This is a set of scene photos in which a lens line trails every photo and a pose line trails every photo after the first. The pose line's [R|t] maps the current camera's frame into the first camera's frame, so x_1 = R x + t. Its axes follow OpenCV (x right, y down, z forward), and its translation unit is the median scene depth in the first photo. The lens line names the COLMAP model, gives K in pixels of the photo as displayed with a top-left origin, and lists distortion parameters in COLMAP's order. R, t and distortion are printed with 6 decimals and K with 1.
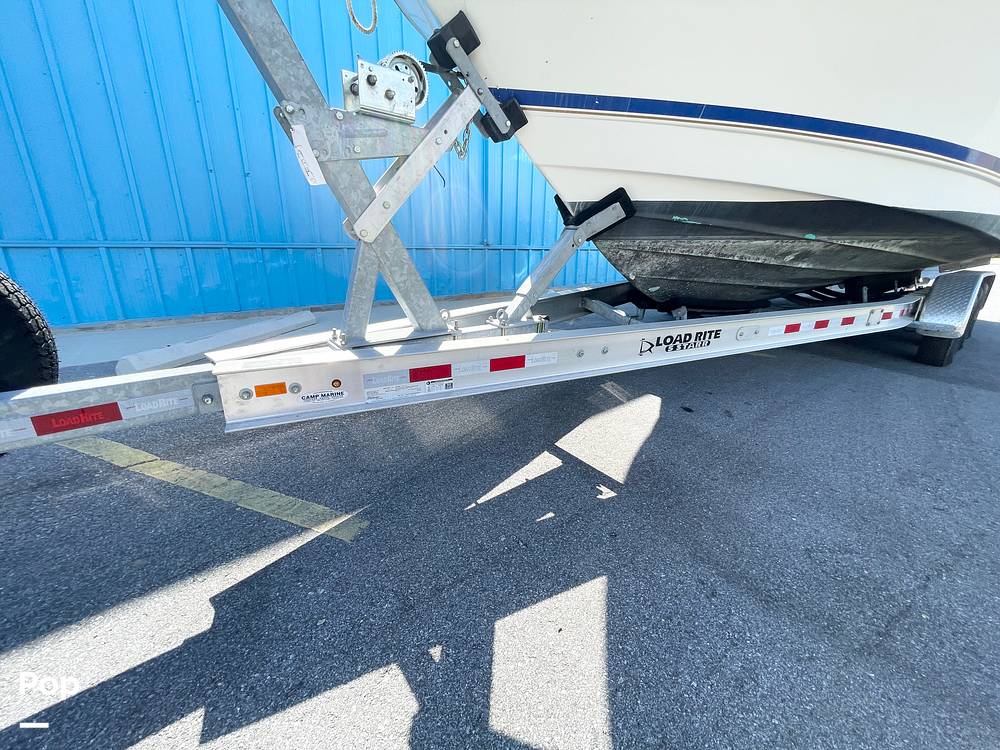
lens RADIAL K [[416.5, 0, 500.0], [0, 416.5, 375.0], [0, 0, 1]] dist [0.002683, 0.000068]
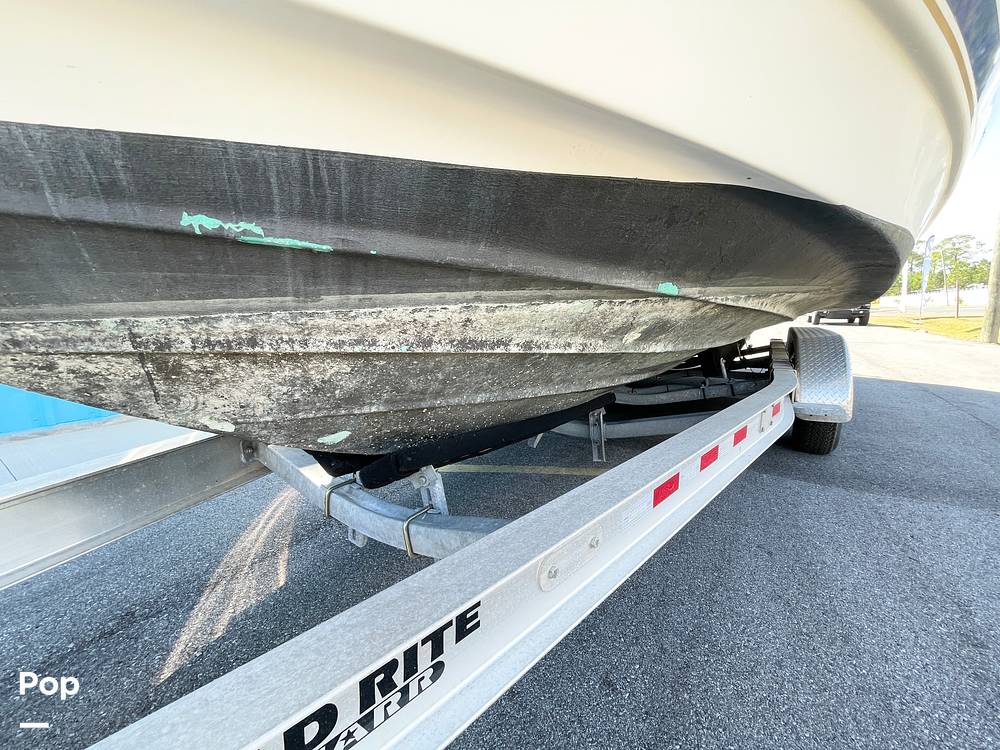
lens RADIAL K [[416.5, 0, 500.0], [0, 416.5, 375.0], [0, 0, 1]] dist [0.002683, 0.000068]
pose [[0.952885, -0.089110, 0.289948, 0.445609], [0.135917, 0.979978, -0.145500, -0.204767], [-0.271177, 0.178053, 0.945918, 0.652247]]
